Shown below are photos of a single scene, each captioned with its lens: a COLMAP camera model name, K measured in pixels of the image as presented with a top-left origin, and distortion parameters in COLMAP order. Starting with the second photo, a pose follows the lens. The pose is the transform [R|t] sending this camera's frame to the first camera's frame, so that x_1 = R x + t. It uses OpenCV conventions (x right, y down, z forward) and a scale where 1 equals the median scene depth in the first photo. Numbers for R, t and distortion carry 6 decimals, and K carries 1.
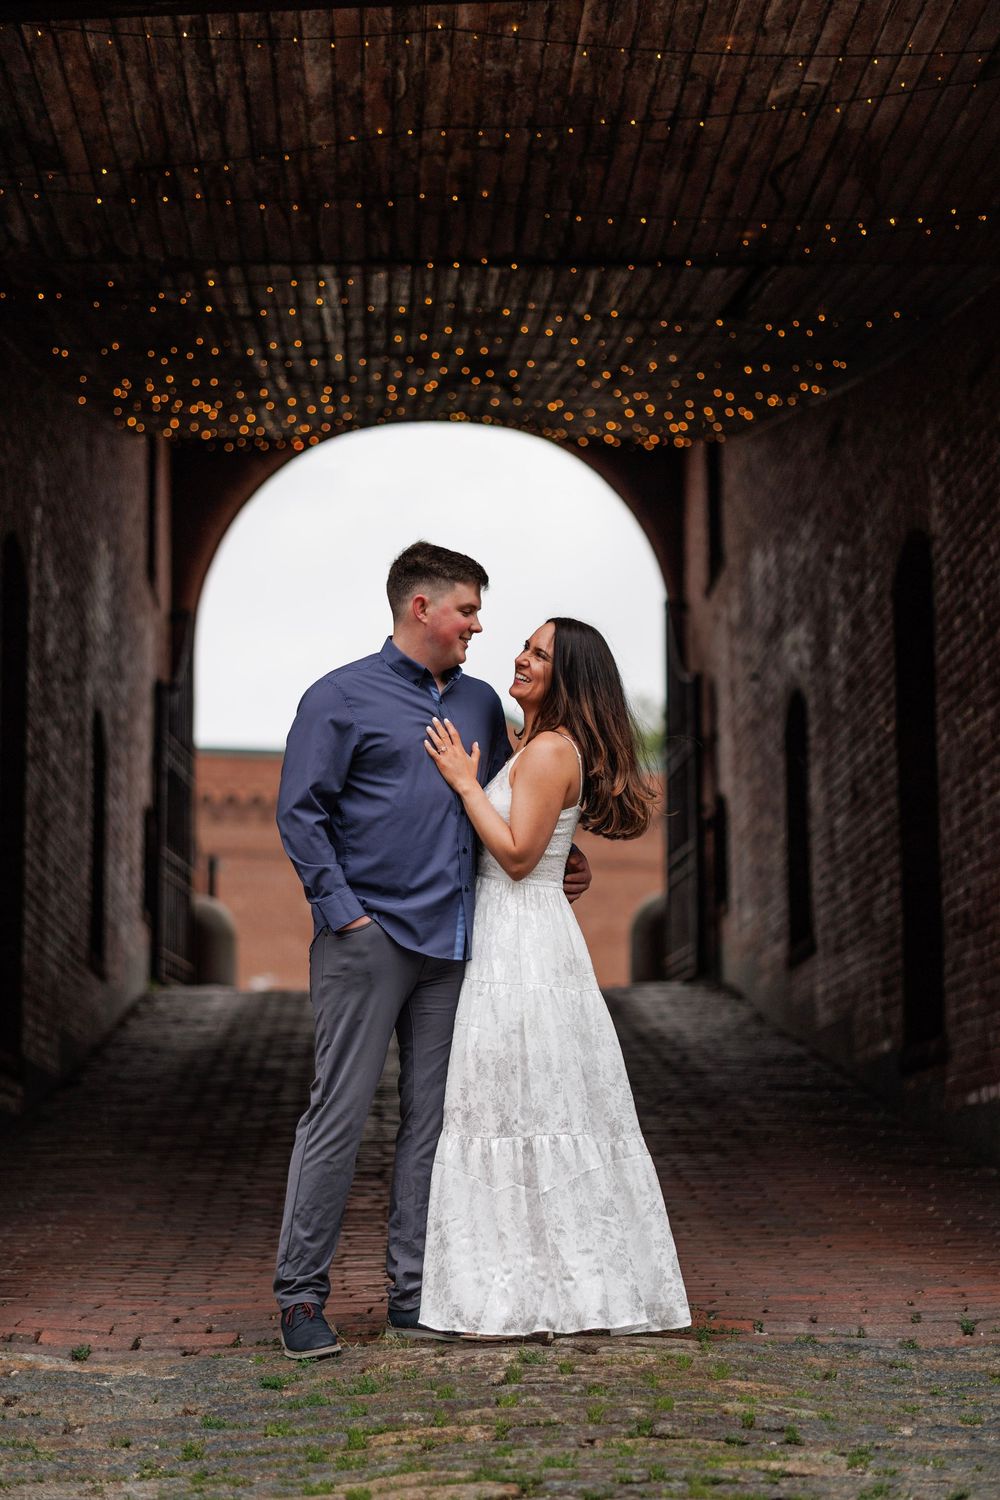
lens RADIAL K [[4066.6, 0, 500.0], [0, 4066.6, 750.0], [0, 0, 1]] dist [0.083339, -0.003456]
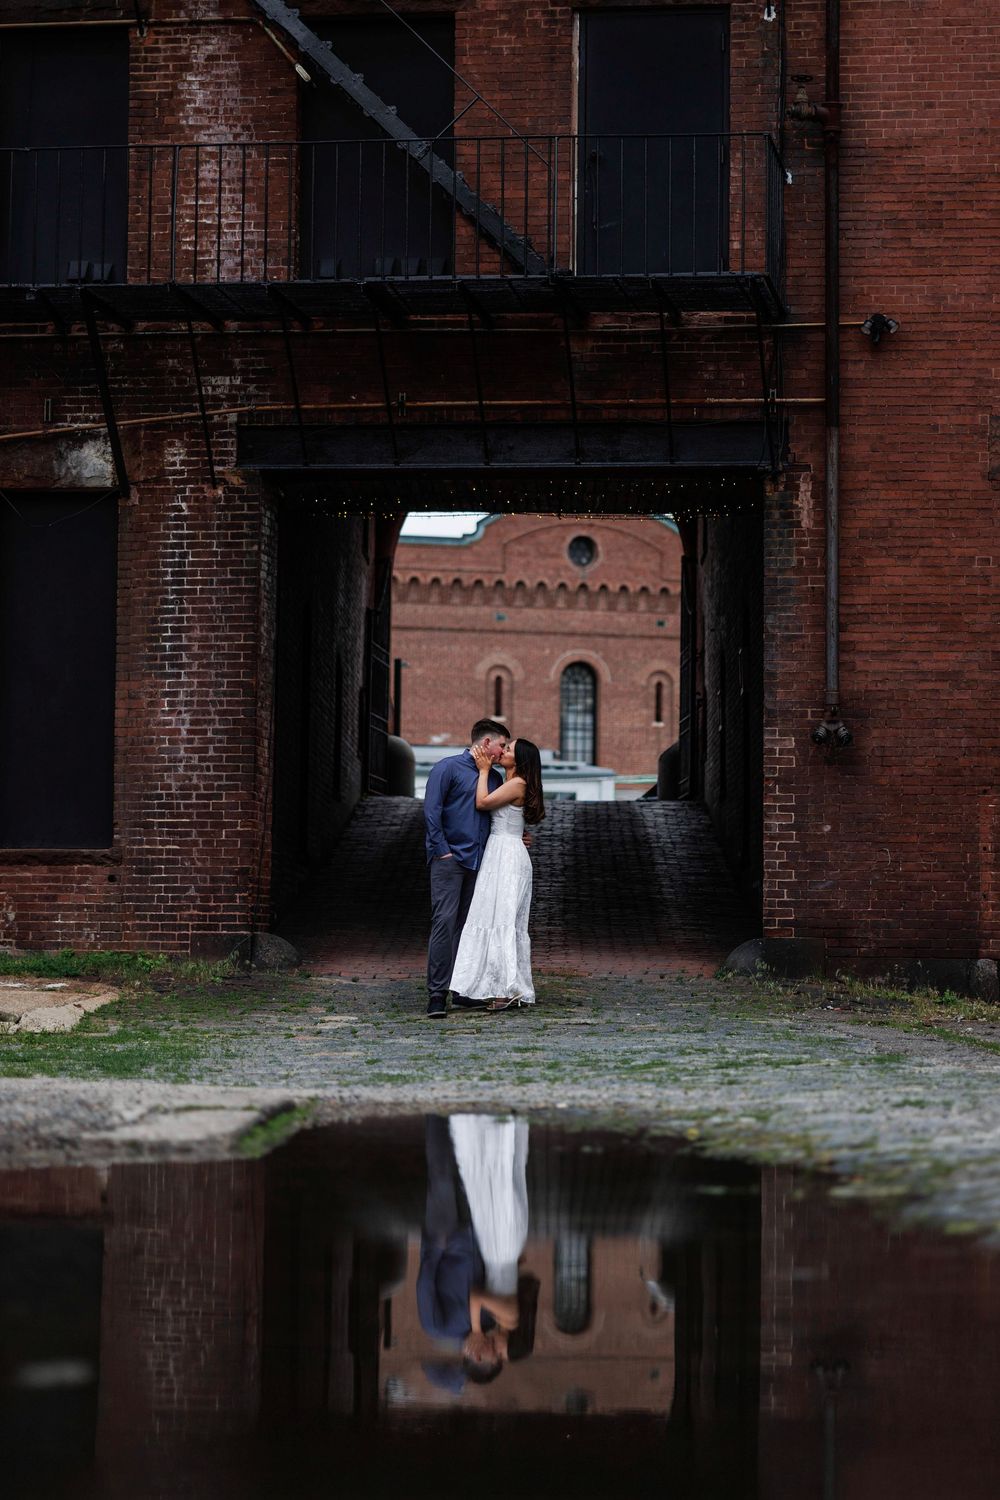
lens RADIAL K [[3547.2, 0, 493.2], [0, 3547.2, 687.9], [0, 0, 1]] dist [0.081357, -0.299774]
pose [[0.998934, 0.015960, -0.043323, 0.061084], [-0.014071, 0.998952, 0.043560, -0.103148], [0.043973, -0.042904, 0.998111, -0.912756]]
